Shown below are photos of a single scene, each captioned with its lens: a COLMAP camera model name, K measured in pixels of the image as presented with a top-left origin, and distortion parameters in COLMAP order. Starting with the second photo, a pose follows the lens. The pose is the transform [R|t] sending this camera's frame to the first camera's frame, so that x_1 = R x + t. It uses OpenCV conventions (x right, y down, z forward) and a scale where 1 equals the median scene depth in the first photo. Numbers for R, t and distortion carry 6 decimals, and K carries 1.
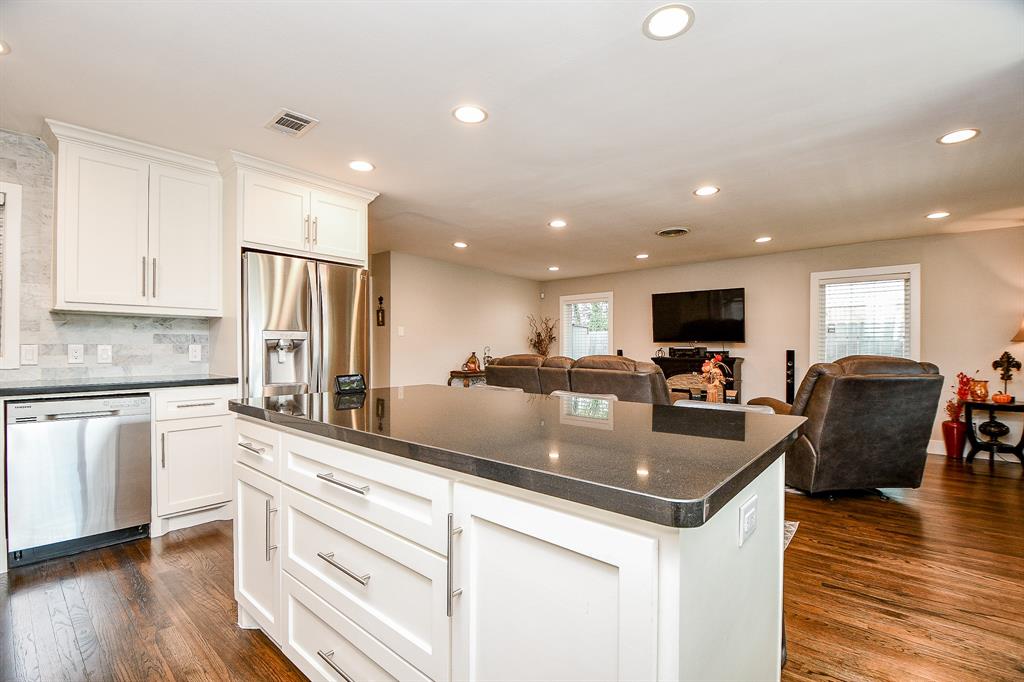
lens RADIAL K [[451.4, 0, 512.9], [0, 451.4, 346.2], [0, 0, 1]] dist [0.024900, -0.027640]
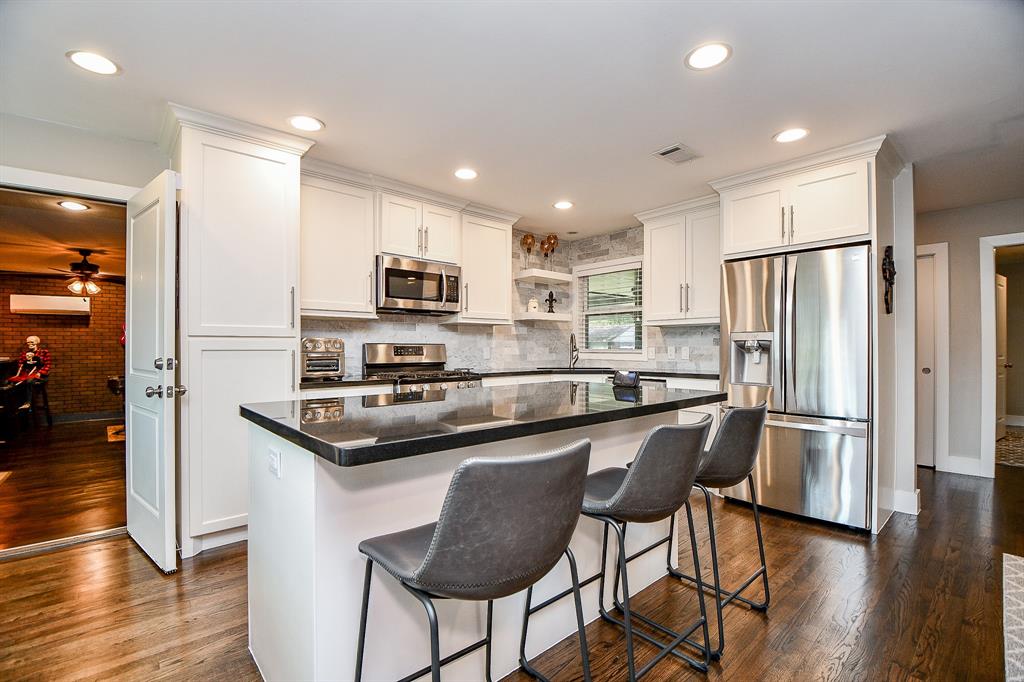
lens RADIAL K [[451.4, 0, 512.9], [0, 451.4, 346.2], [0, 0, 1]] dist [0.024900, -0.027640]
pose [[-0.126882, -0.004596, -0.991907, 0.610991], [0.006543, 0.999964, -0.005470, -0.000620], [0.991896, -0.007184, -0.126847, 0.624694]]
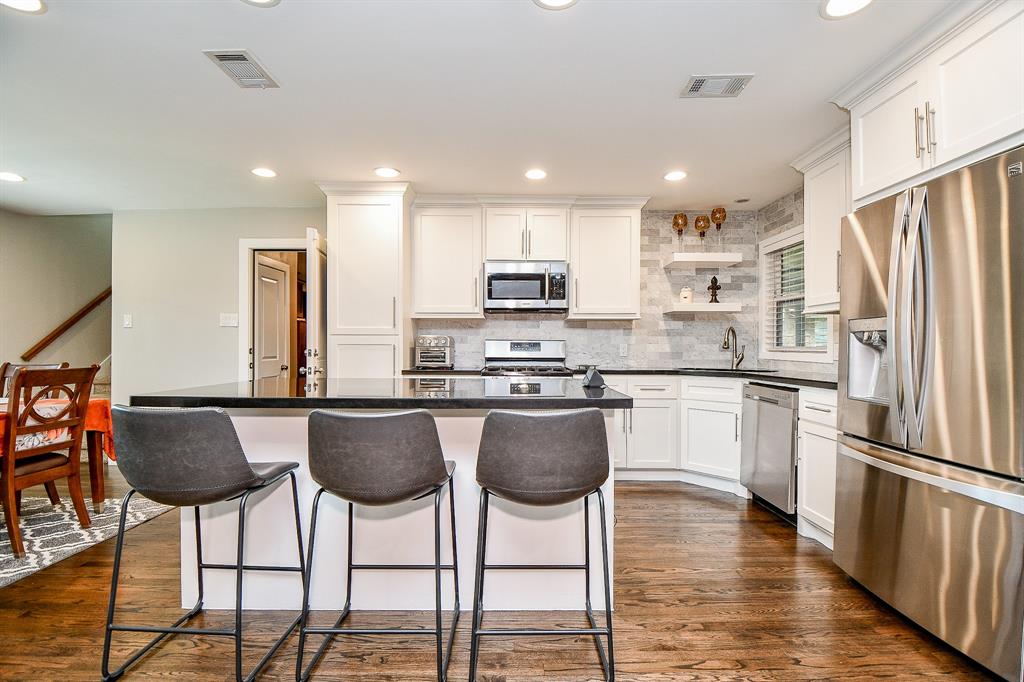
lens RADIAL K [[451.4, 0, 512.9], [0, 451.4, 346.2], [0, 0, 1]] dist [0.024900, -0.027640]
pose [[-0.749687, -0.004598, -0.661776, 0.318058], [-0.000106, 0.999977, -0.006828, 0.011848], [0.661792, -0.005049, -0.749670, 1.194436]]
